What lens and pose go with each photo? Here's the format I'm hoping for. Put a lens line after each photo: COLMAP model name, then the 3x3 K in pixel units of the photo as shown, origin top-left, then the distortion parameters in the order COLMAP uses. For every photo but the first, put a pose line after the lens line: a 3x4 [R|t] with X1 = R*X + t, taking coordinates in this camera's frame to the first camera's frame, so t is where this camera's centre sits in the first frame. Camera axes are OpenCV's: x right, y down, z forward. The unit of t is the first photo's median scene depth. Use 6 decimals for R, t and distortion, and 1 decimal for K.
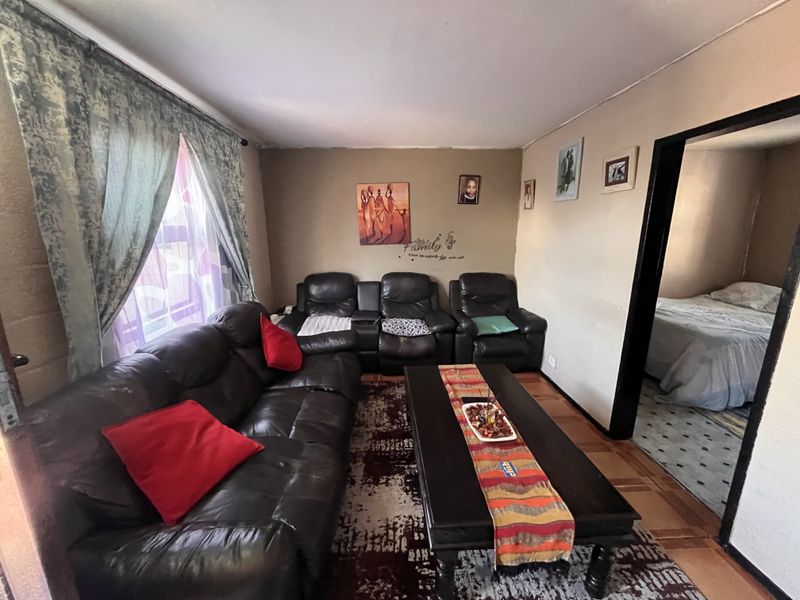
lens RADIAL K [[323.1, 0, 396.1], [0, 323.1, 299.4], [0, 0, 1]] dist [-0.003739, 0.000006]
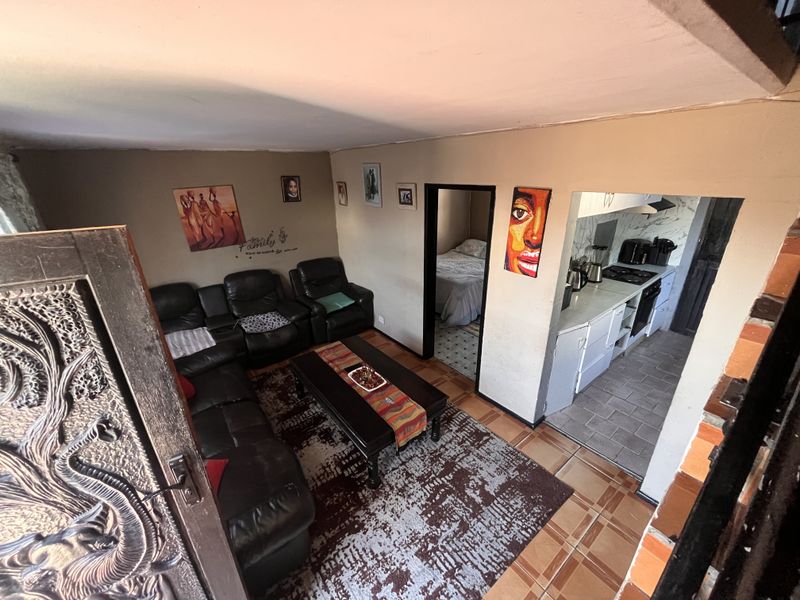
lens RADIAL K [[323.1, 0, 397.9], [0, 323.1, 300.2], [0, 0, 1]] dist [-0.003739, 0.000006]
pose [[0.812190, -0.230133, 0.536084, -0.230469], [0.145095, 0.969717, 0.196460, -0.185148], [-0.565061, -0.081780, 0.820986, -0.229665]]
